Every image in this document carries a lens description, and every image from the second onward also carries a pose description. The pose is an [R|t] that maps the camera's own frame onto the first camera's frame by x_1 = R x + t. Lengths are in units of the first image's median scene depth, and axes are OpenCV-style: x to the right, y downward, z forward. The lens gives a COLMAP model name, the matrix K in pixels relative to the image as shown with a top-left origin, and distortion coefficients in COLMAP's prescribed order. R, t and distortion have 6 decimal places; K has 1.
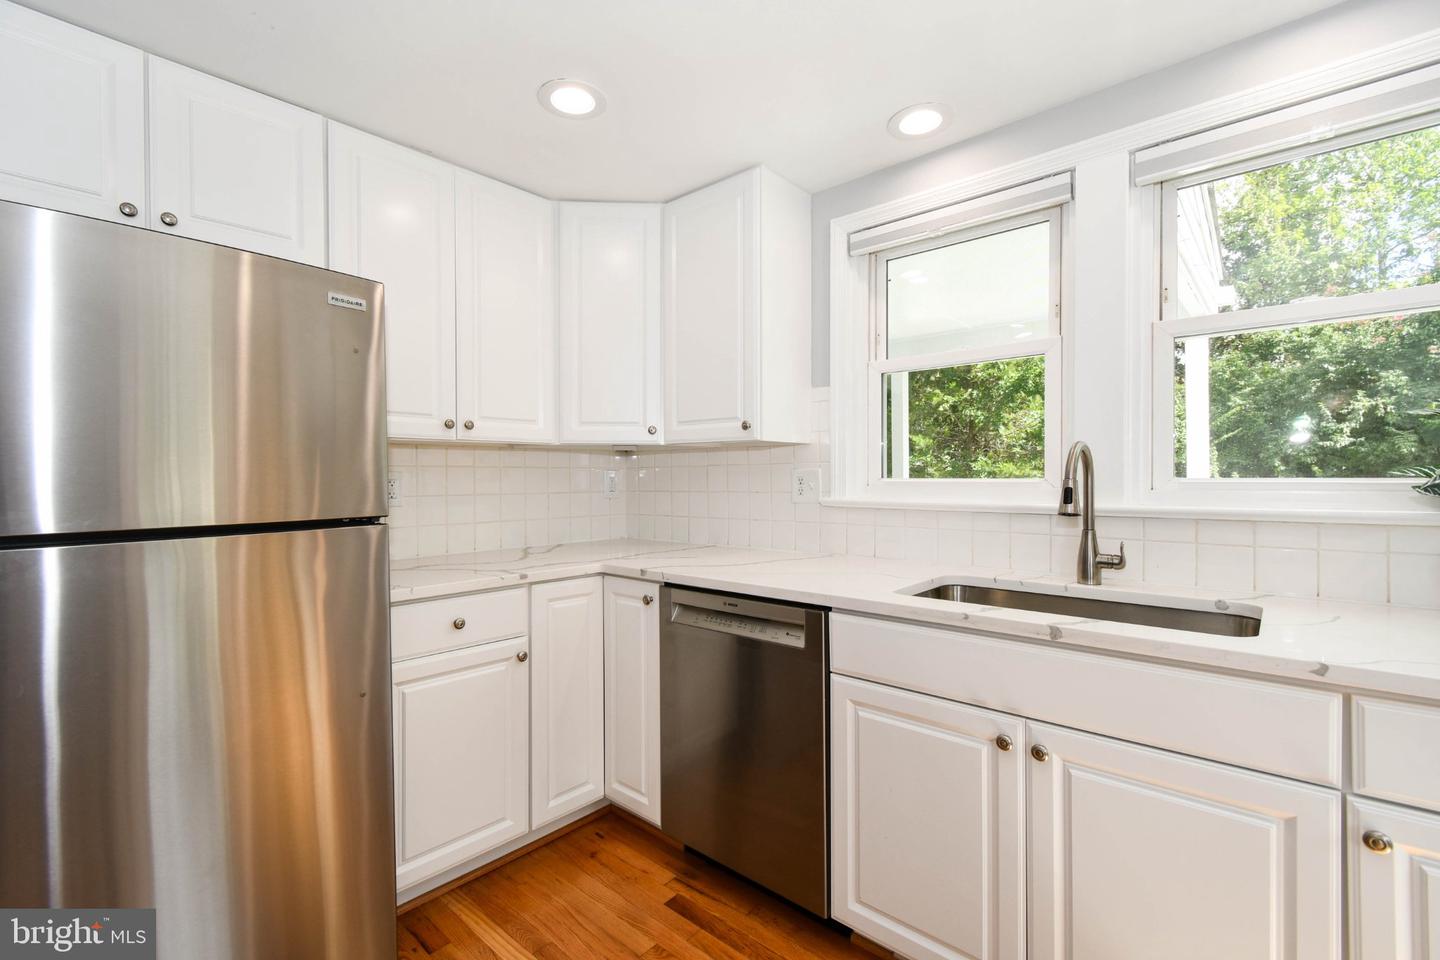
lens RADIAL K [[635.8, 0, 719.5], [0, 635.8, 480.0], [0, 0, 1]] dist [0.000723, 0.000011]
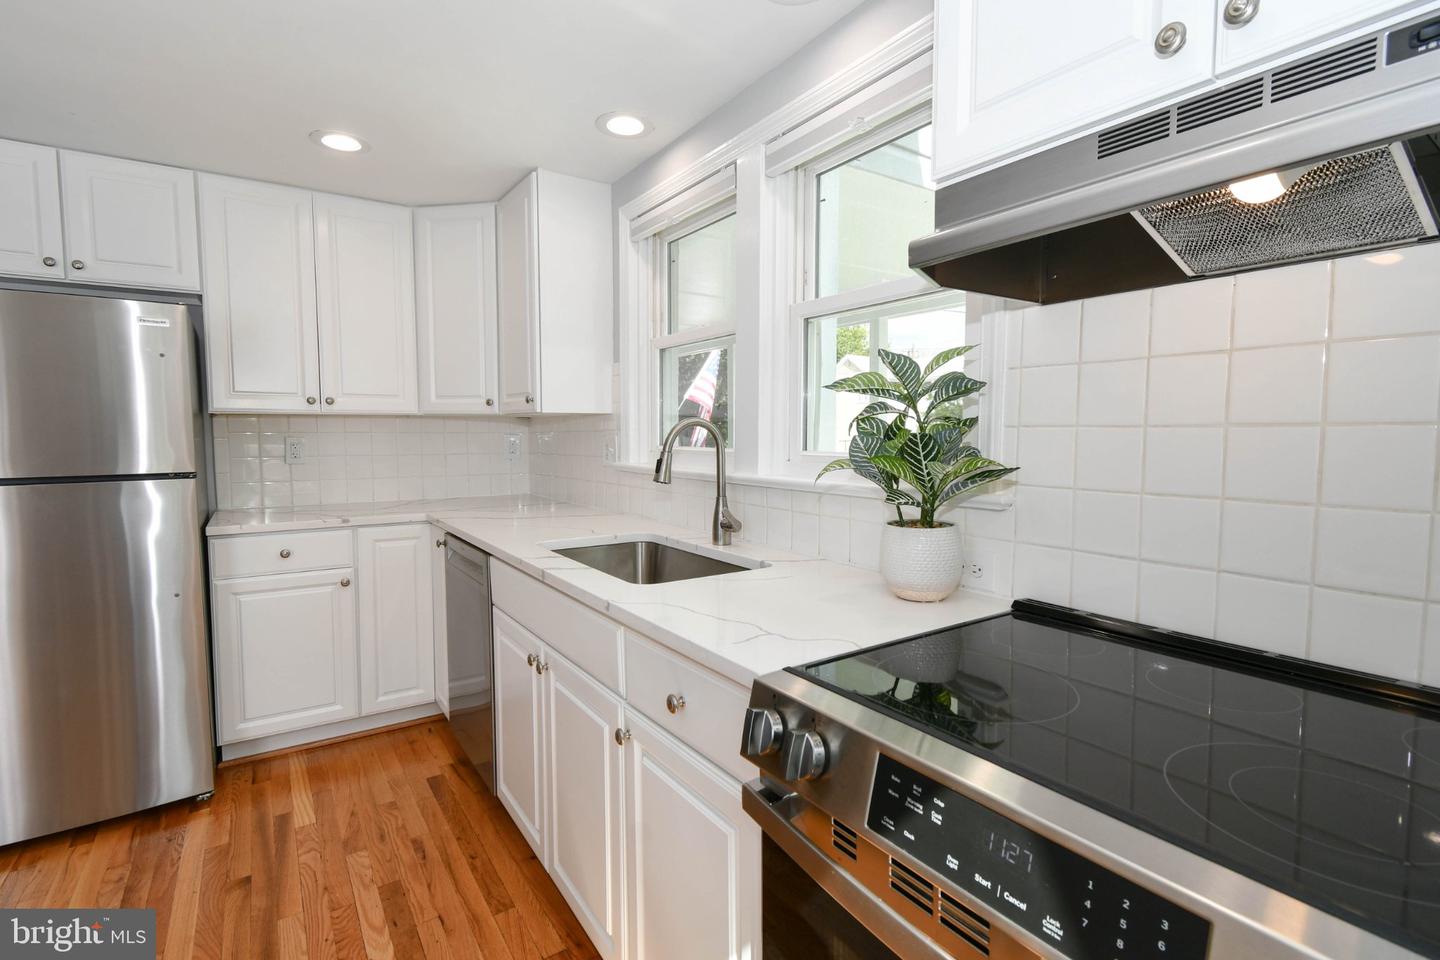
lens RADIAL K [[671.5, 0, 721.4], [0, 671.5, 475.7], [0, 0, 1]] dist [-0.000033, -0.000846]
pose [[0.970682, 0.019487, -0.239575, 0.737827], [-0.004961, 0.998120, 0.061089, -0.025527], [0.240315, -0.058109, 0.968954, -0.121114]]
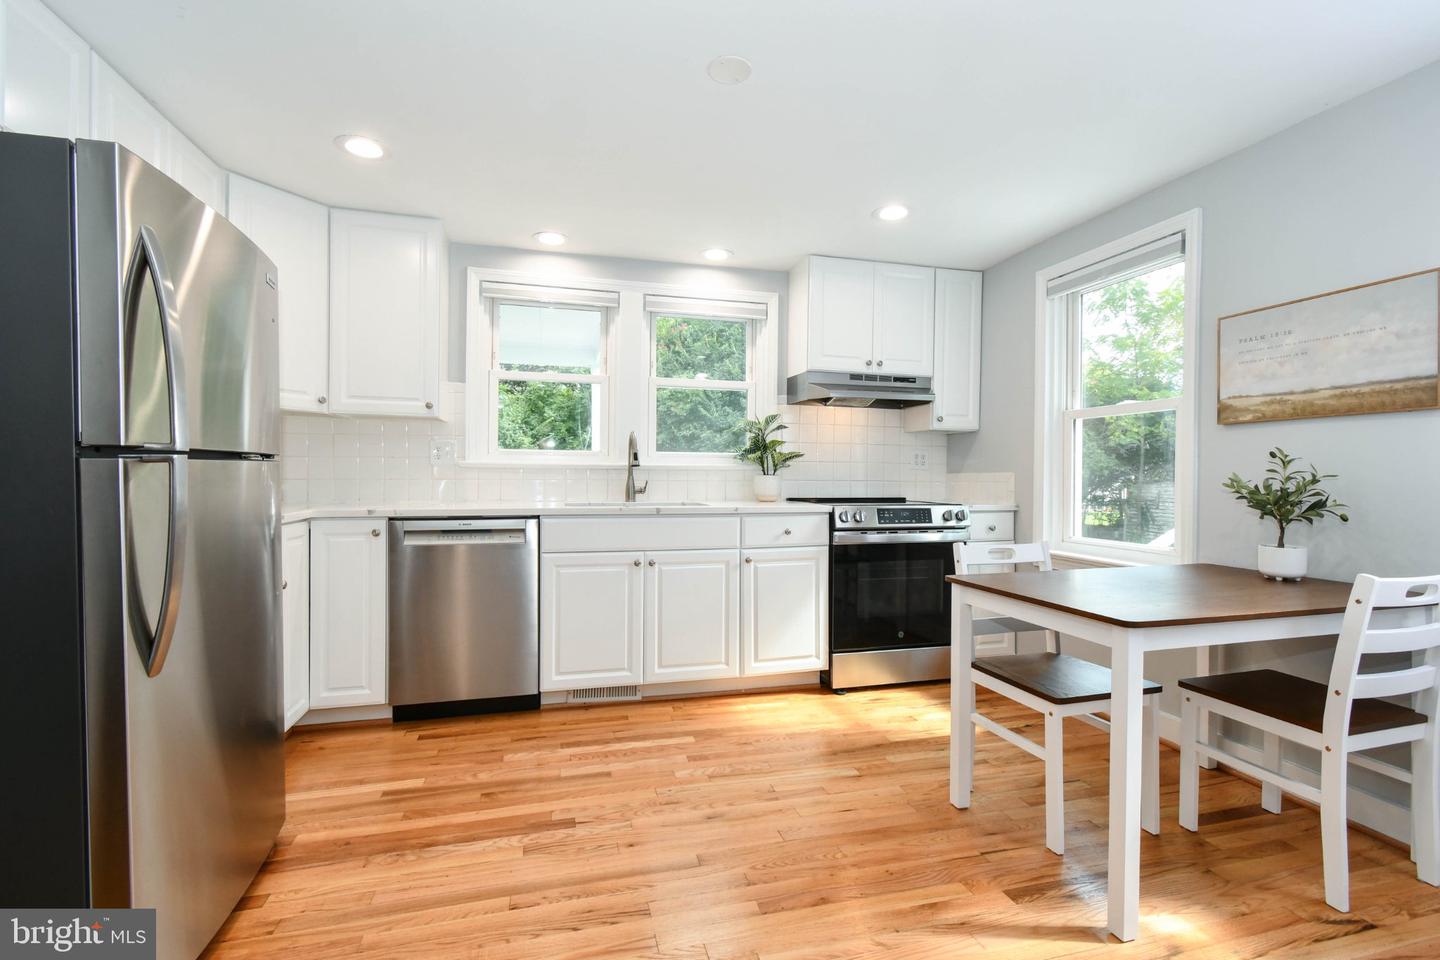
lens RADIAL K [[649.6, 0, 717.4], [0, 649.6, 478.6], [0, 0, 1]] dist [0.007859, -0.004304]
pose [[0.549702, 0.003946, 0.835351, -0.856953], [-0.006934, 0.999976, -0.000161, 0.074161], [-0.835332, -0.005704, 0.549716, -0.321270]]
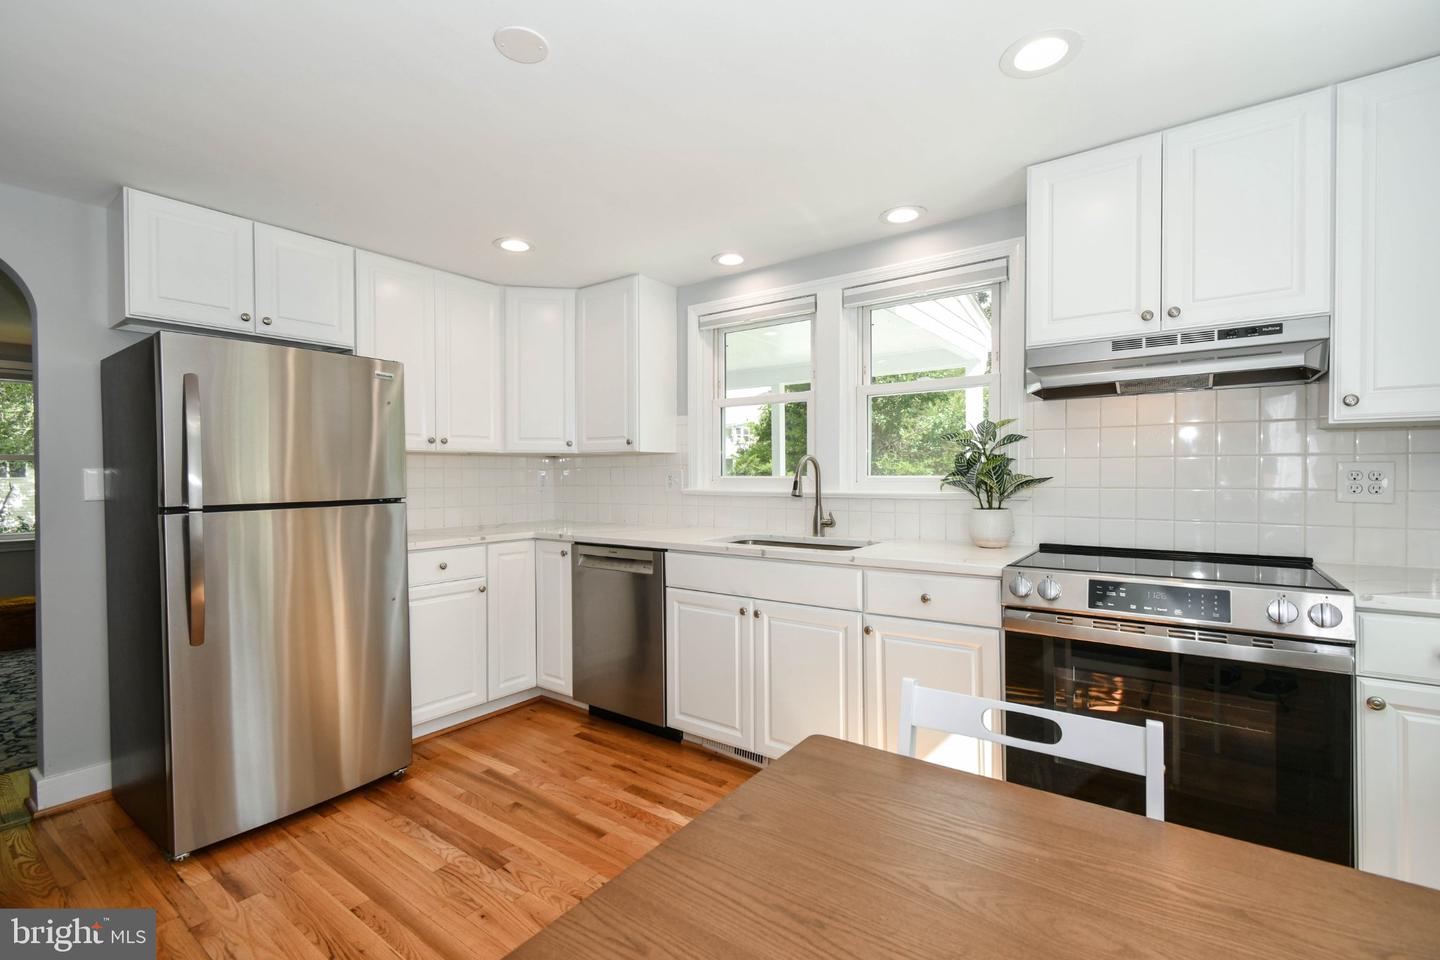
lens RADIAL K [[632.8, 0, 718.9], [0, 632.8, 478.0], [0, 0, 1]] dist [0.001396, 0.000059]
pose [[0.995780, -0.001478, 0.091766, 0.127362], [0.001353, 0.999998, 0.001431, 0.000490], [-0.091768, -0.001301, 0.995780, -0.604351]]
